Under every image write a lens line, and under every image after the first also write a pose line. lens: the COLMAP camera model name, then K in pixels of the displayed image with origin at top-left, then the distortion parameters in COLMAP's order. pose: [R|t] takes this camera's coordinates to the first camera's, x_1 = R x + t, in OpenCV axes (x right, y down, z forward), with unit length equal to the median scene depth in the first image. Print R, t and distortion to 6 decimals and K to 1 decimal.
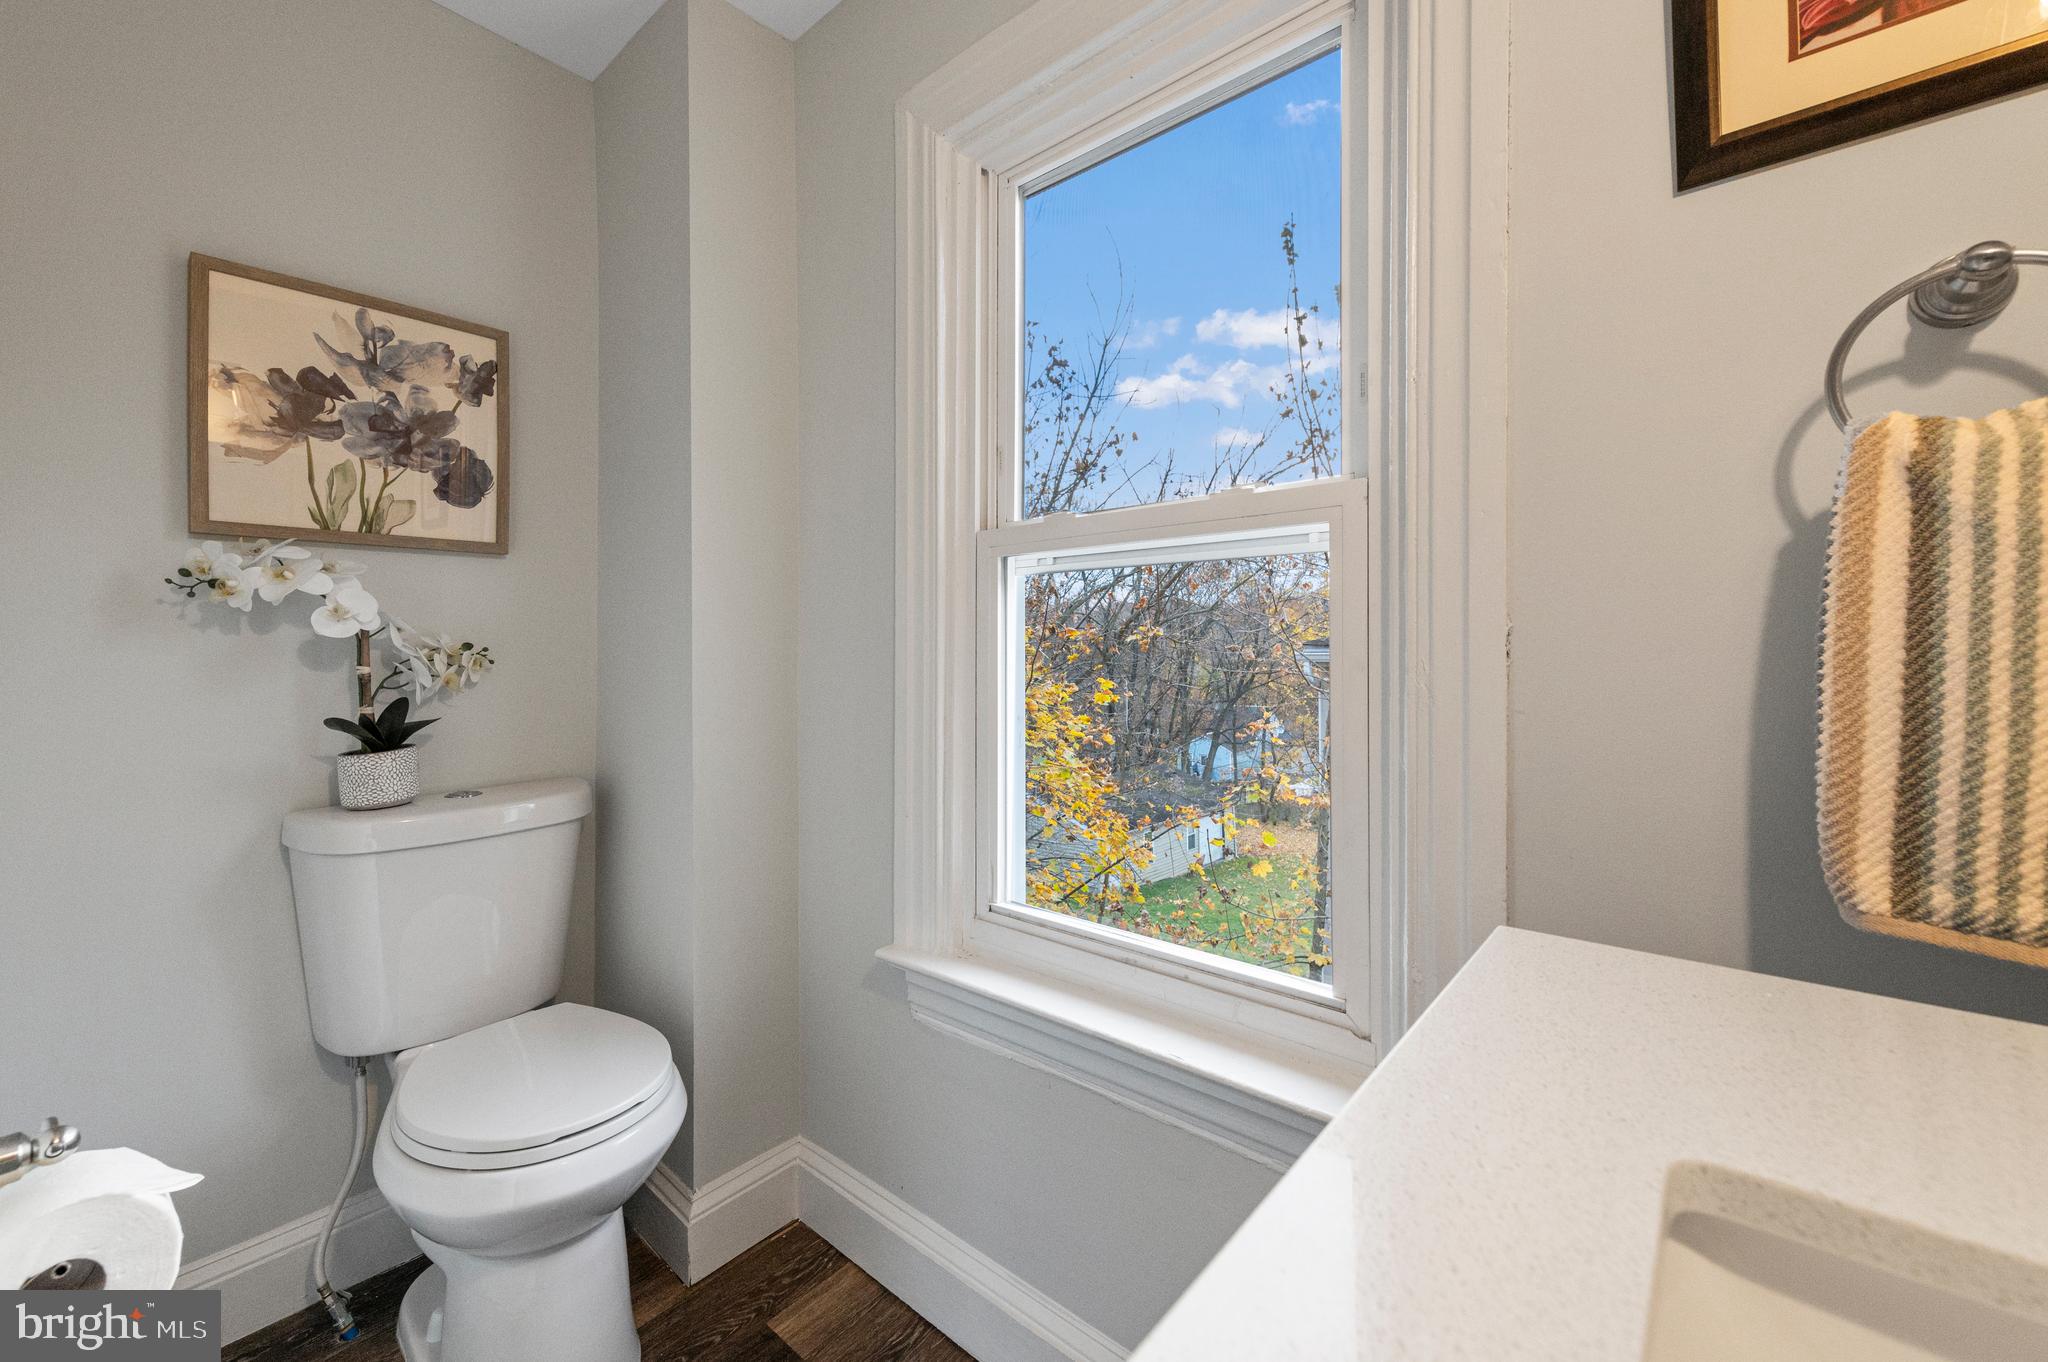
lens RADIAL K [[817.3, 0, 1035.4], [0, 817.3, 647.7], [0, 0, 1]] dist [0.008547, -0.001822]
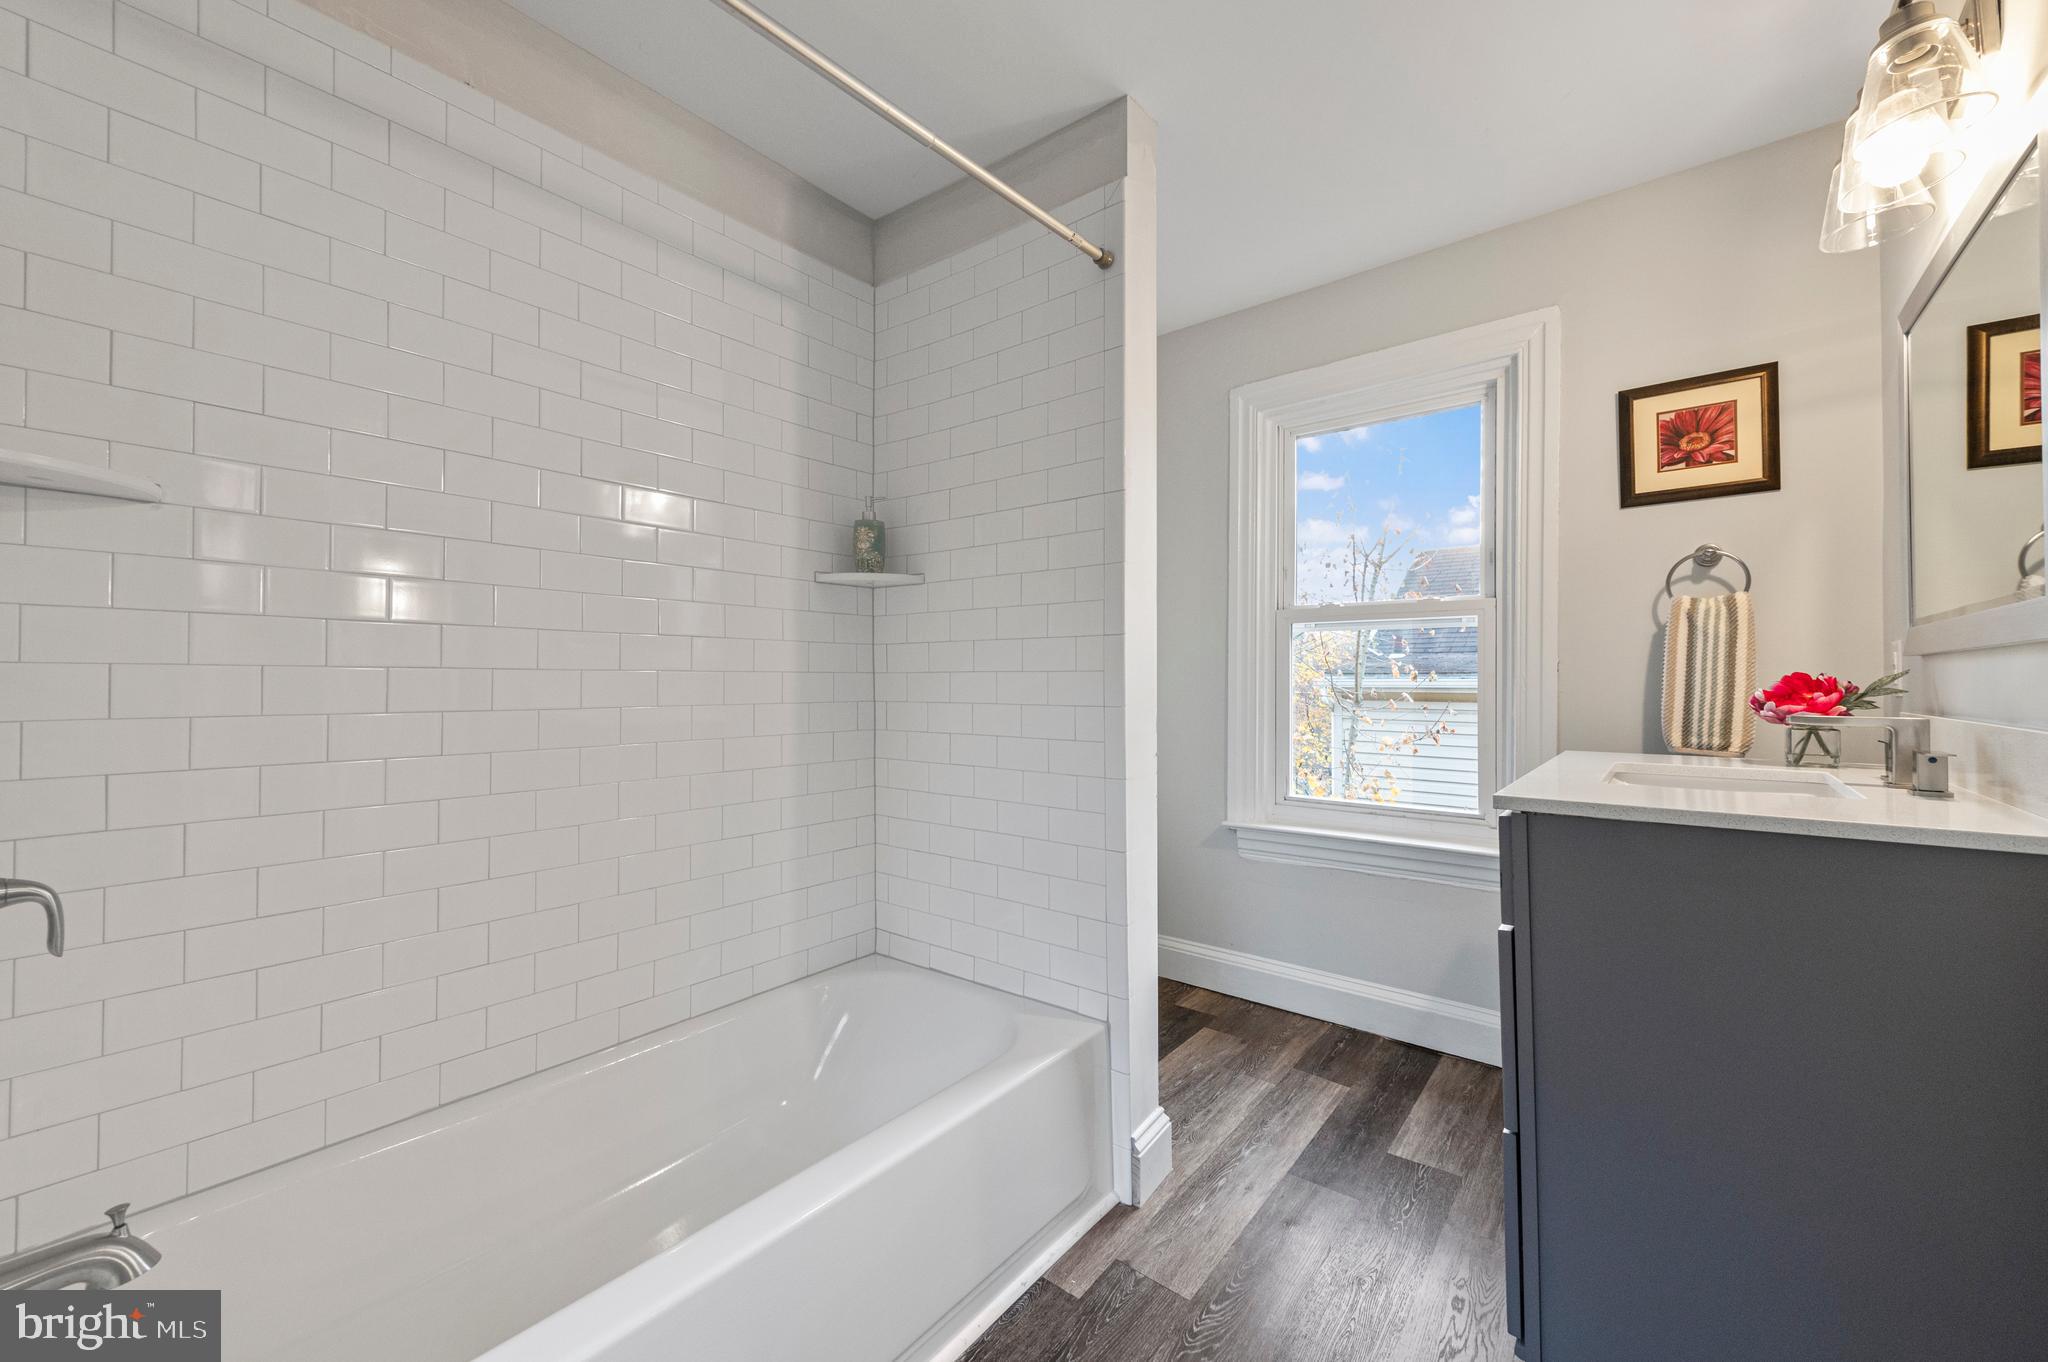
lens RADIAL K [[817.3, 0, 1022.5], [0, 817.3, 682.5], [0, 0, 1]] dist [0.008547, -0.001822]
pose [[0.999026, 0.002183, 0.044071, -1.699885], [-0.002621, 0.999948, 0.009890, 0.035299], [-0.044047, -0.009996, 0.998979, -2.111421]]
